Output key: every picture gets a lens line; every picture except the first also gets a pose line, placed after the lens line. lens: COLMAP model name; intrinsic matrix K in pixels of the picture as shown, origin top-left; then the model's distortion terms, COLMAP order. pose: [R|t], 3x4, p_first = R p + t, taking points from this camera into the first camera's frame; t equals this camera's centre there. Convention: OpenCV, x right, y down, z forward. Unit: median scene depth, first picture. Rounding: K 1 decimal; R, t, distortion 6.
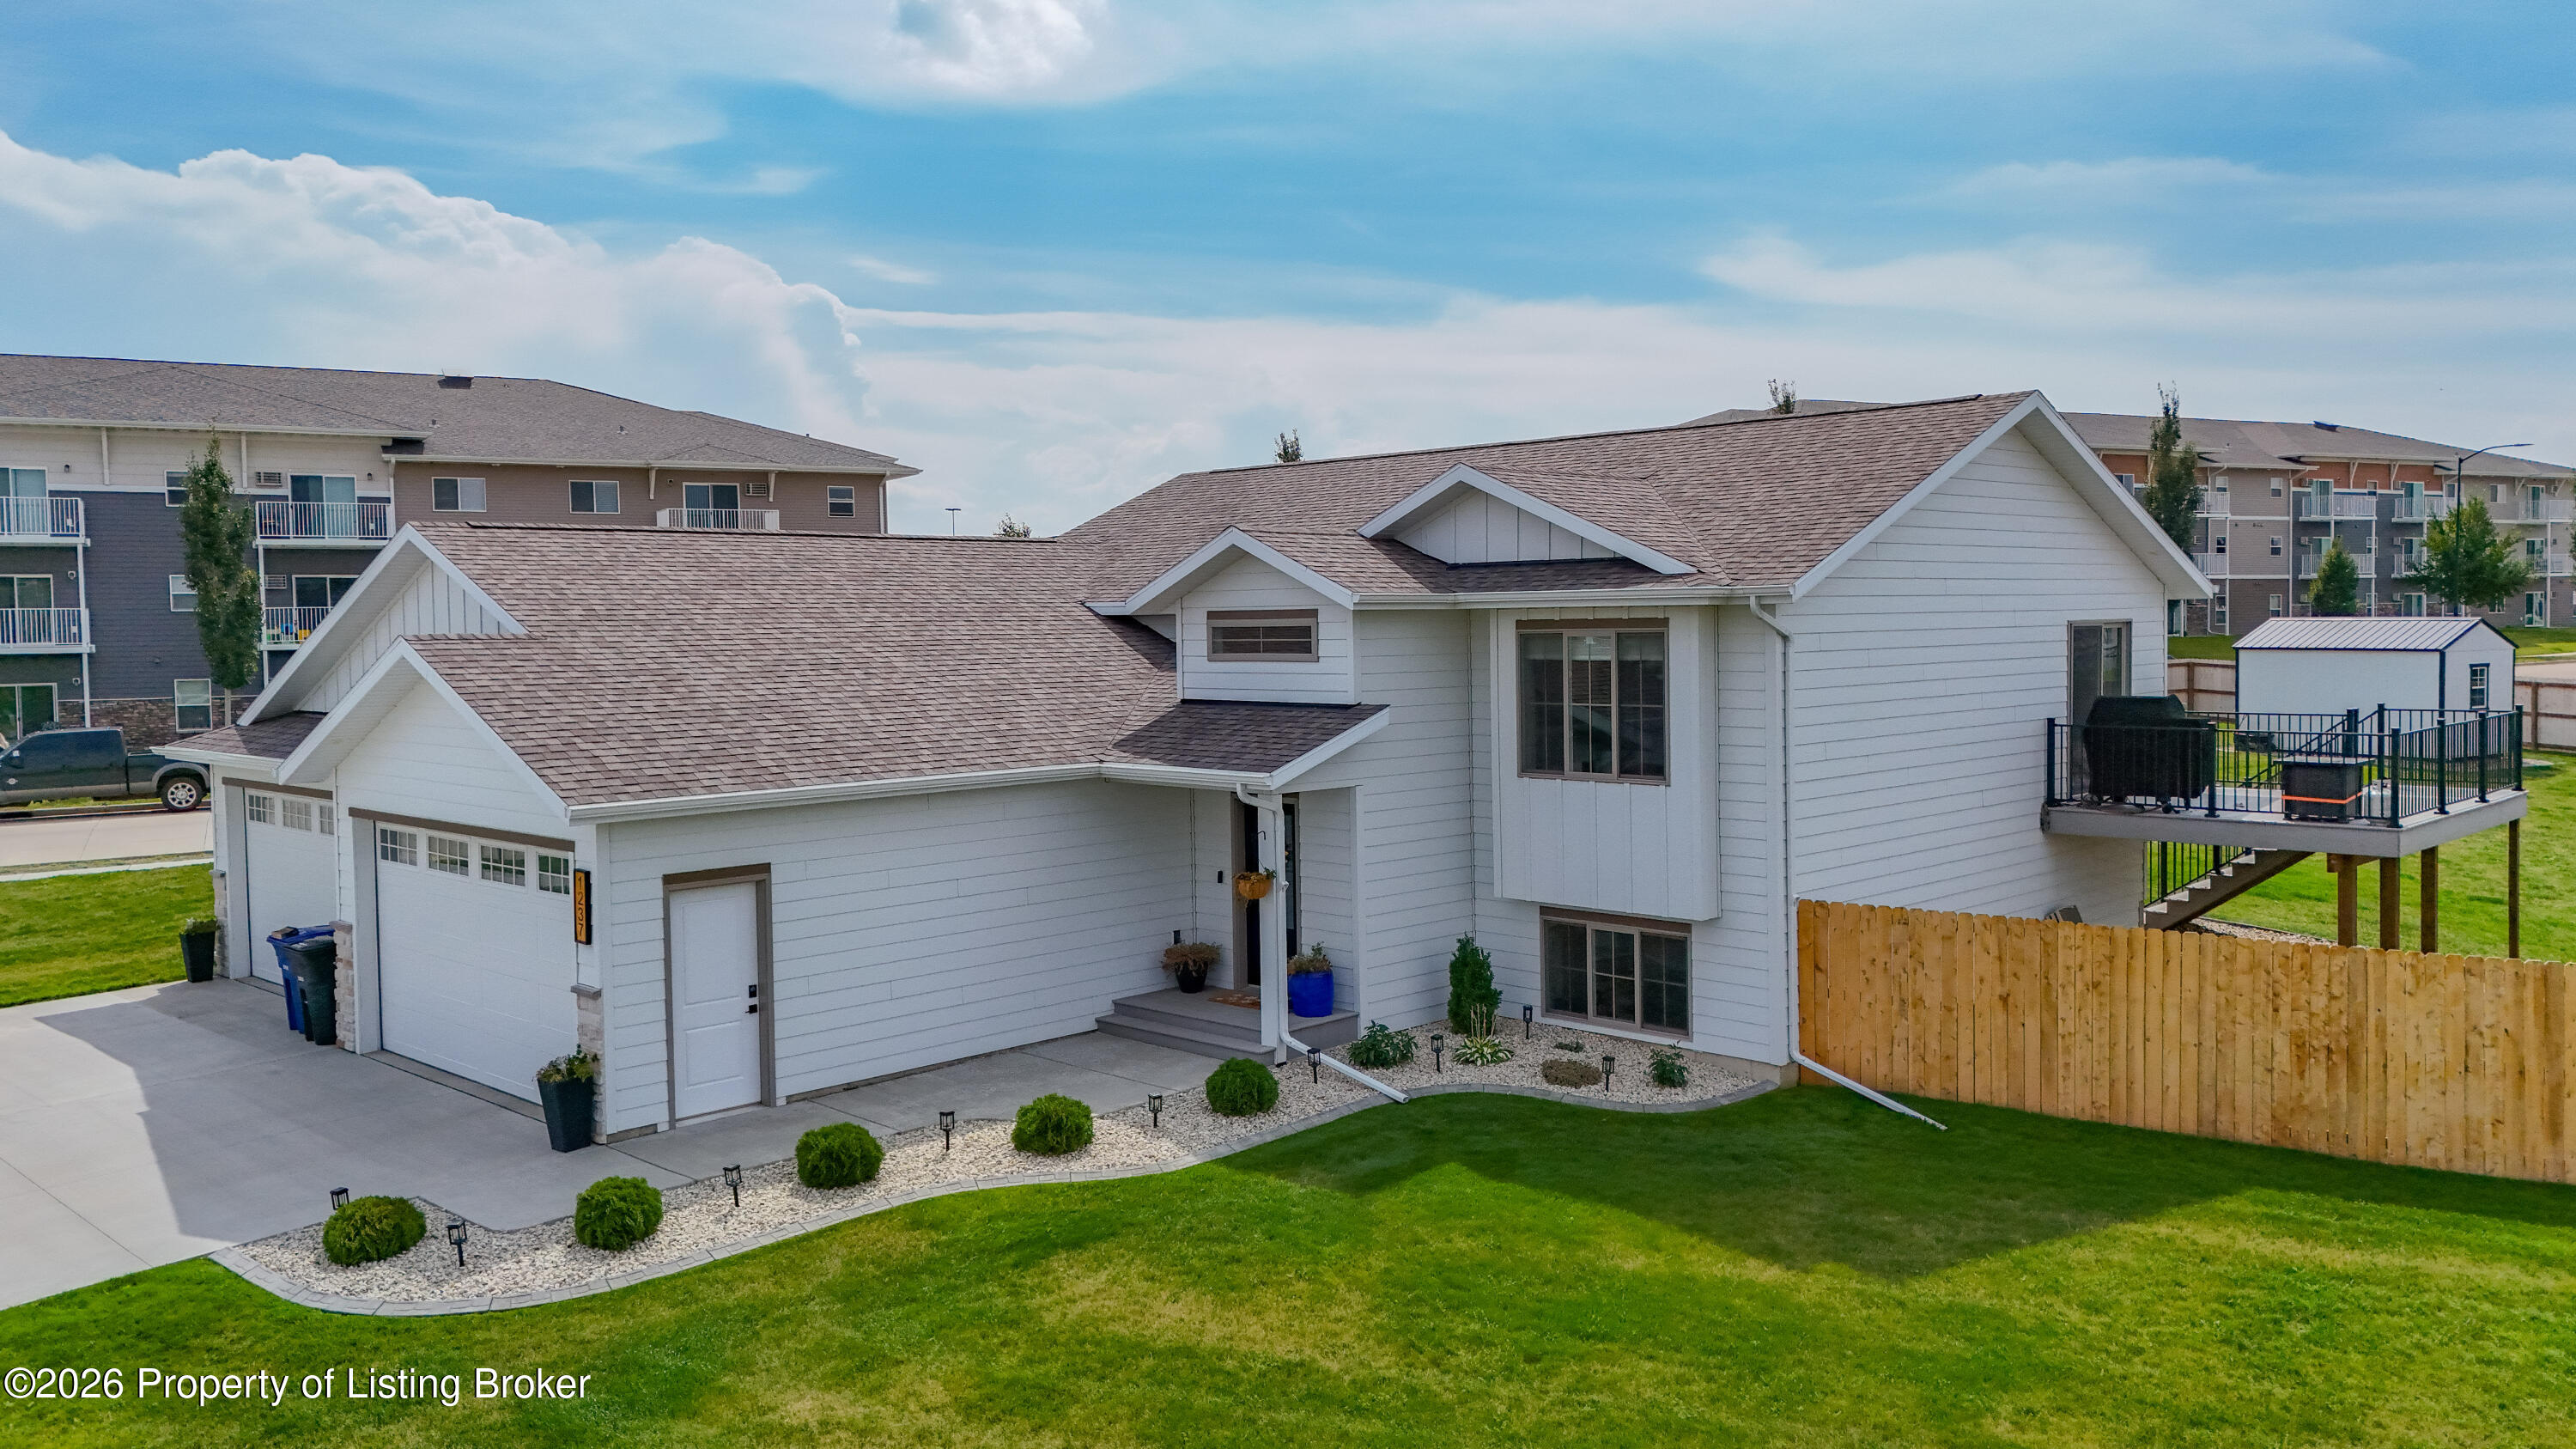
lens RADIAL K [[1921.7, 0, 1293.2], [0, 1921.7, 720.2], [0, 0, 1]] dist [0.068350, -0.056701]
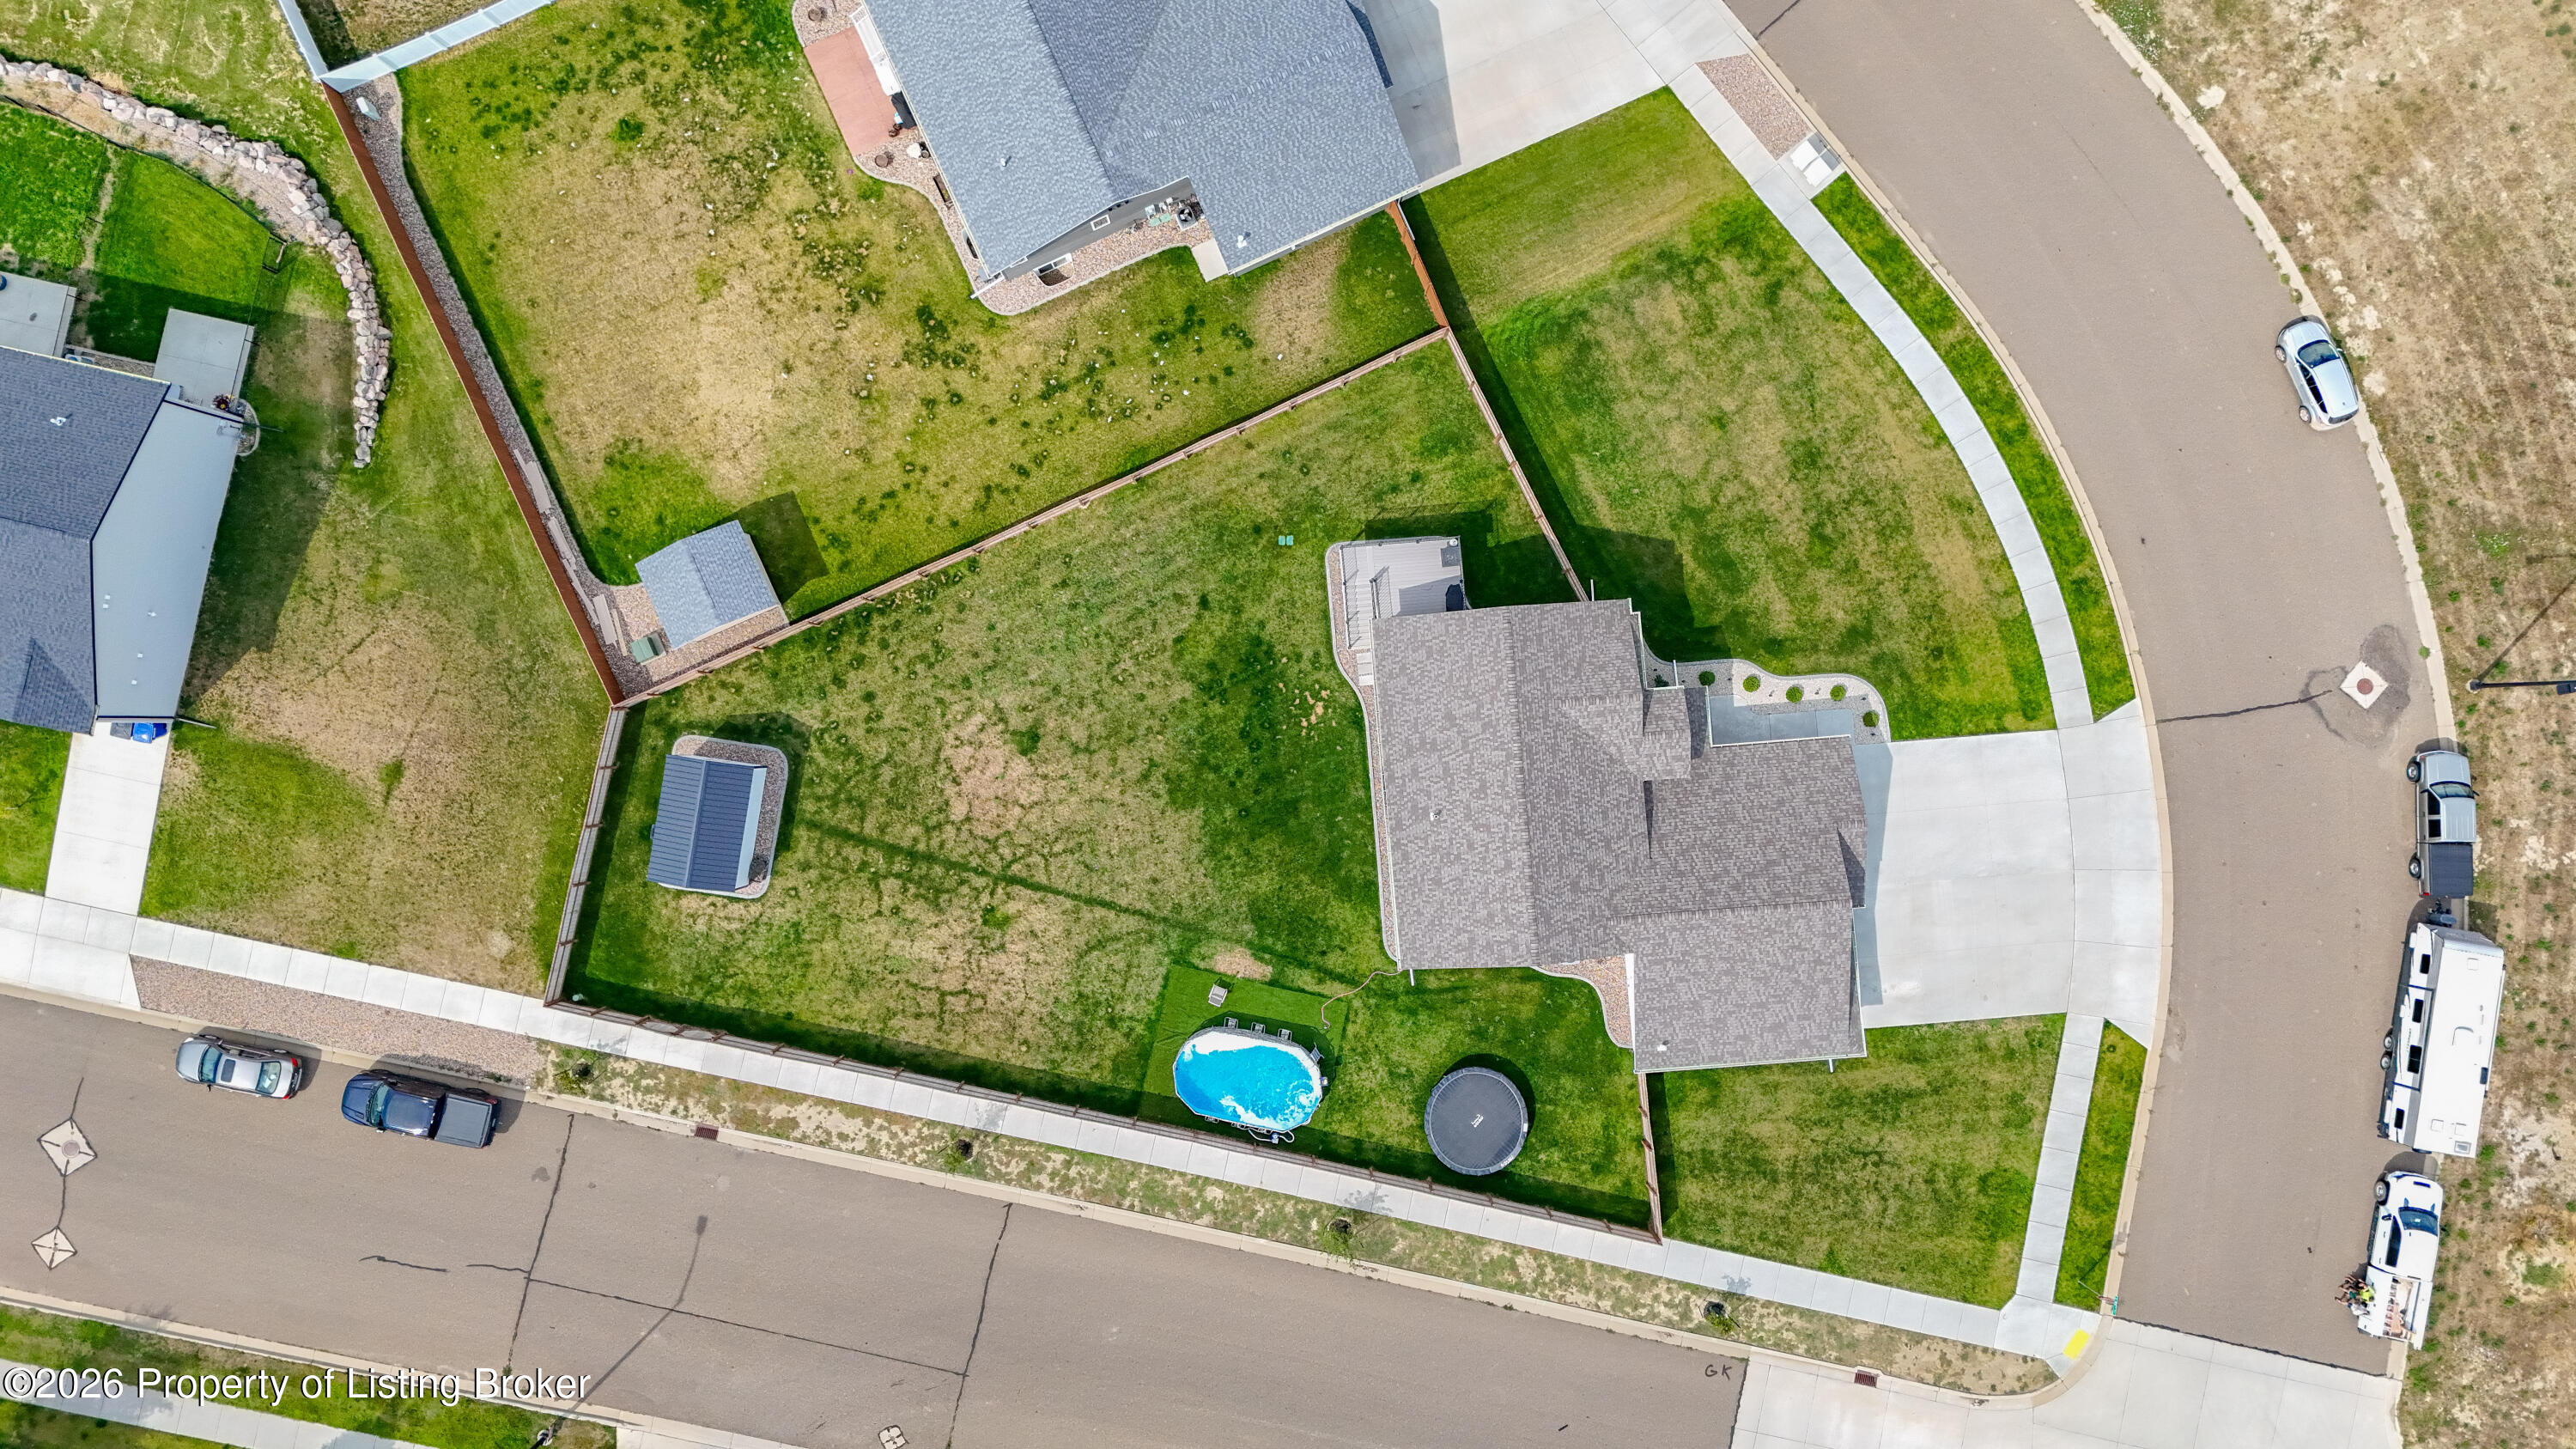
lens RADIAL K [[1921.7, 0, 1282.6], [0, 1921.7, 718.7], [0, 0, 1]] dist [0.068350, -0.056701]
pose [[-0.760312, -0.649284, 0.018861, 0.559402], [0.038228, -0.015741, 0.999145, -4.156971], [-0.648432, 0.760383, 0.036789, 1.451083]]
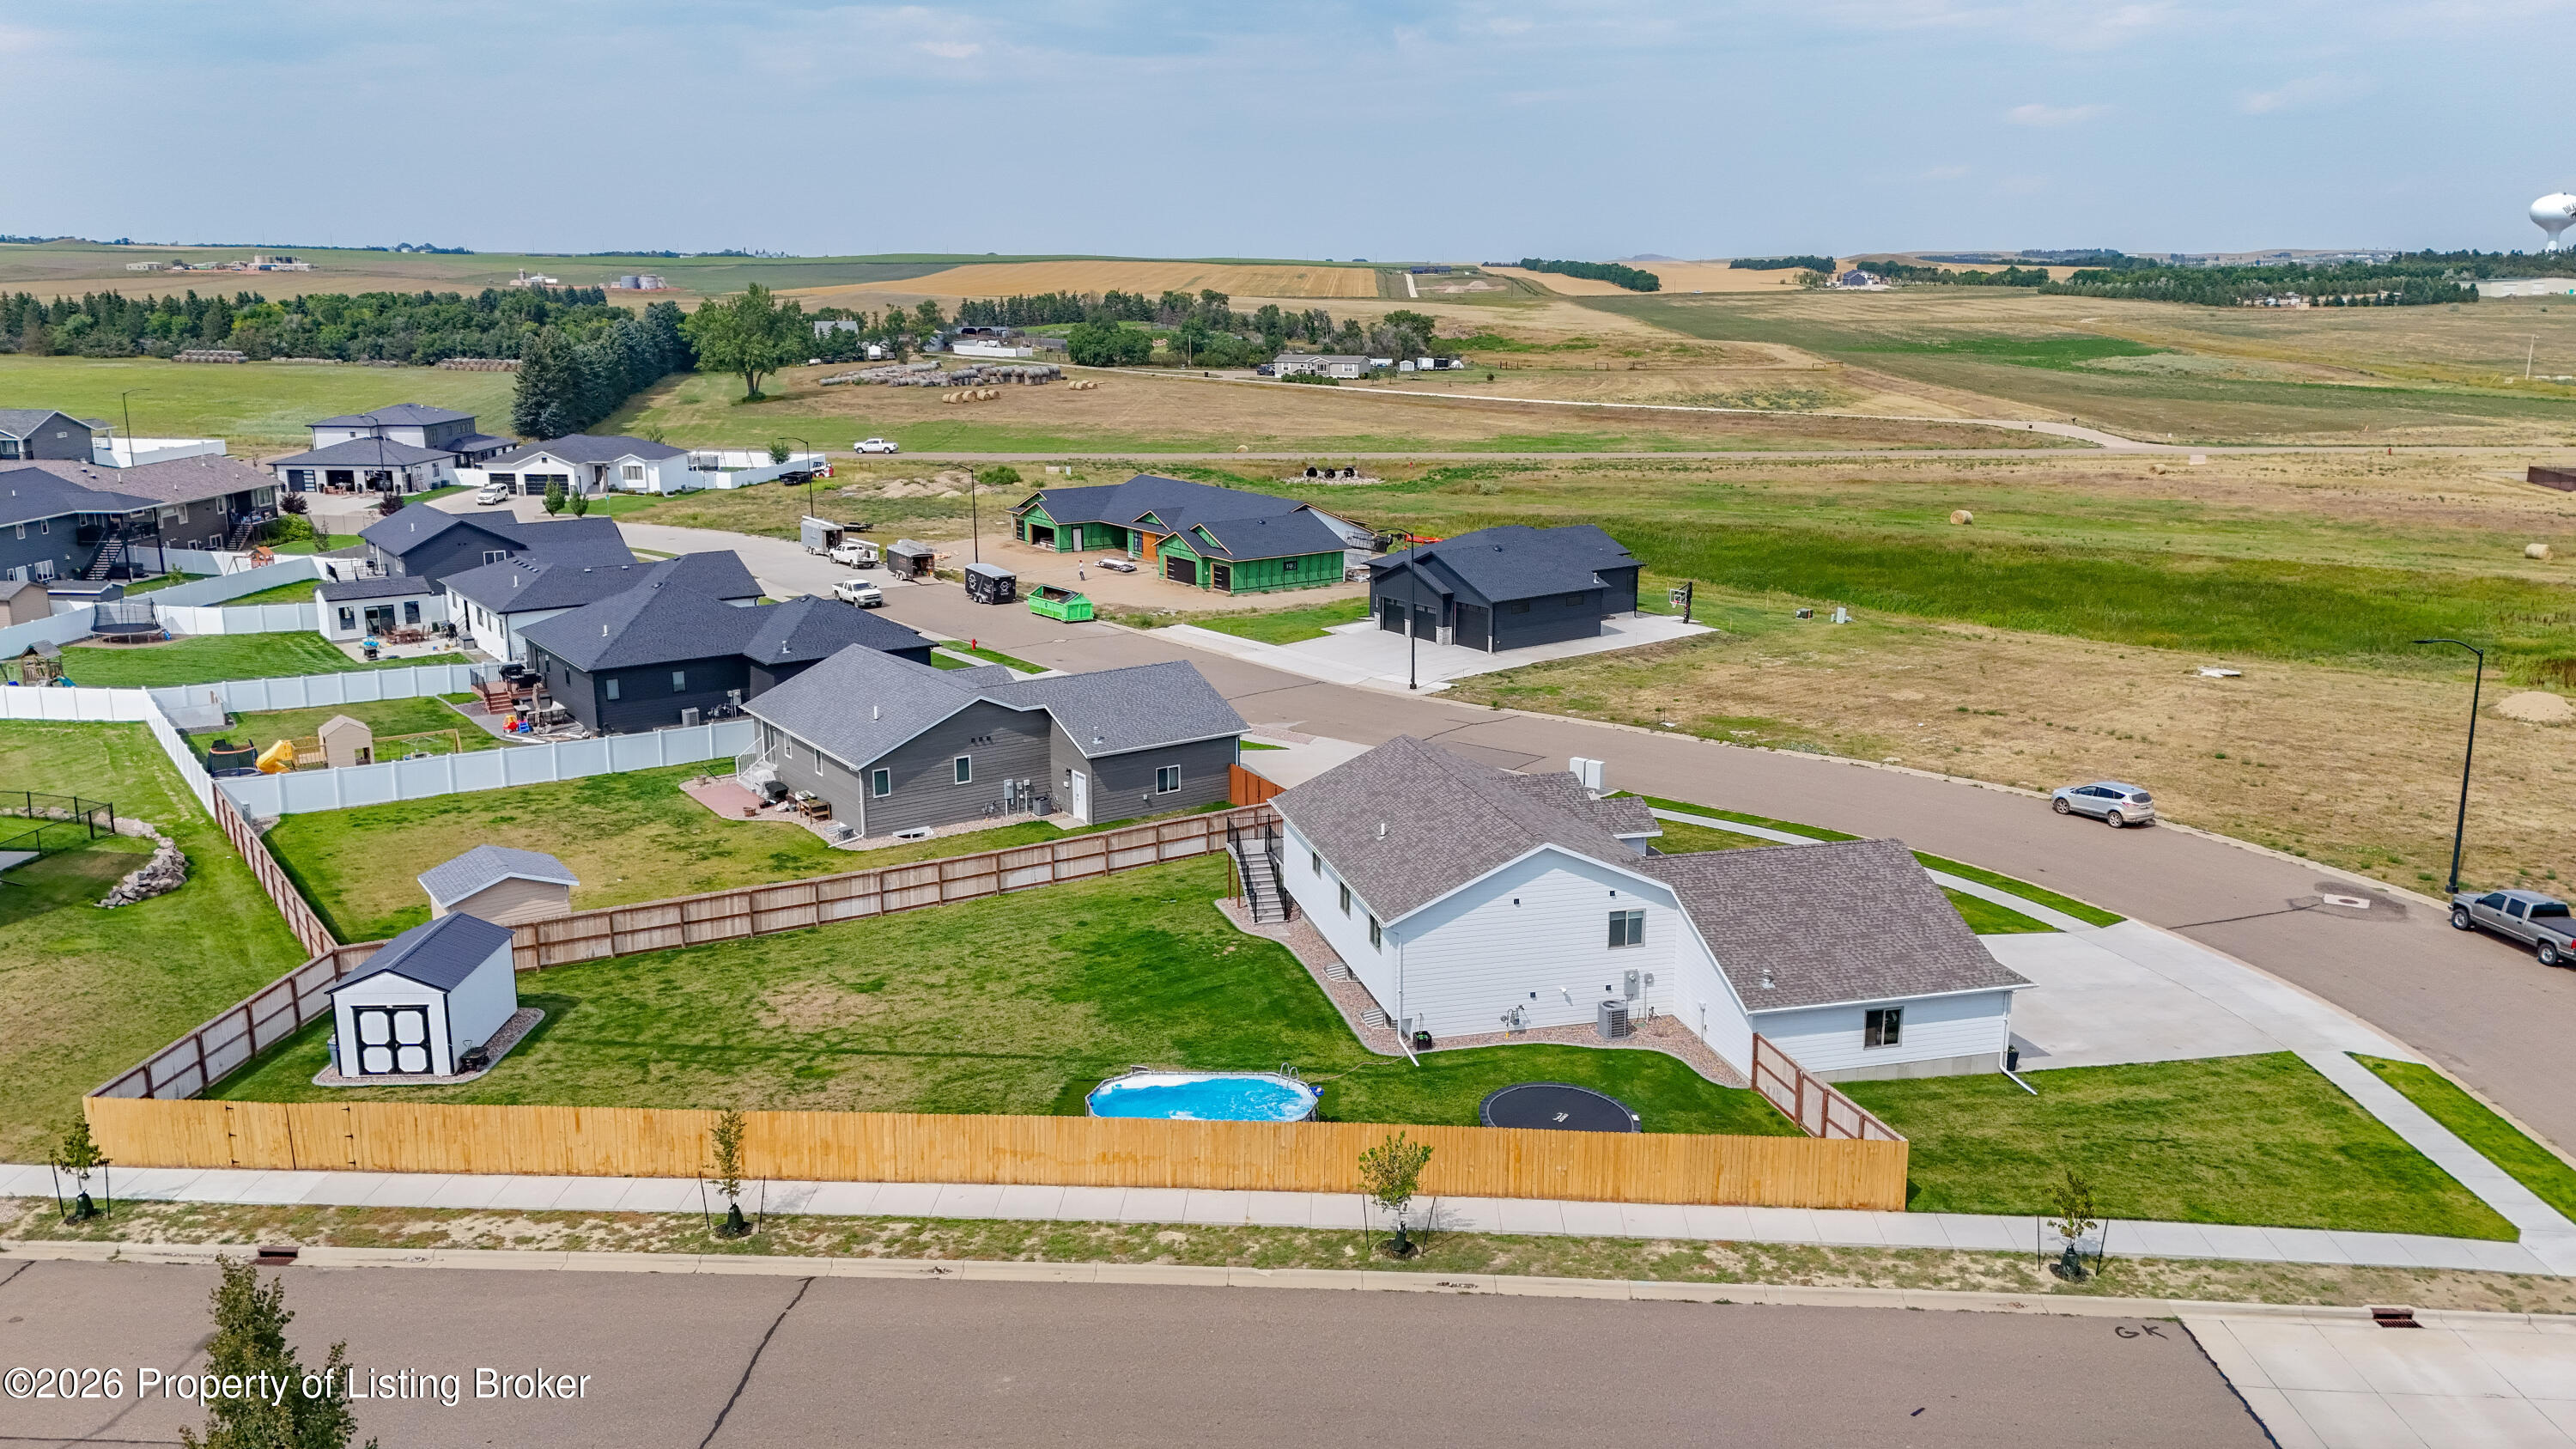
lens RADIAL K [[1921.7, 0, 1282.5], [0, 1921.7, 716.5], [0, 0, 1]] dist [0.068350, -0.056701]
pose [[-0.859602, -0.101443, 0.500793, -1.234982], [0.039498, 0.963970, 0.263064, -1.222166], [-0.509436, 0.245911, -0.824623, 4.325453]]
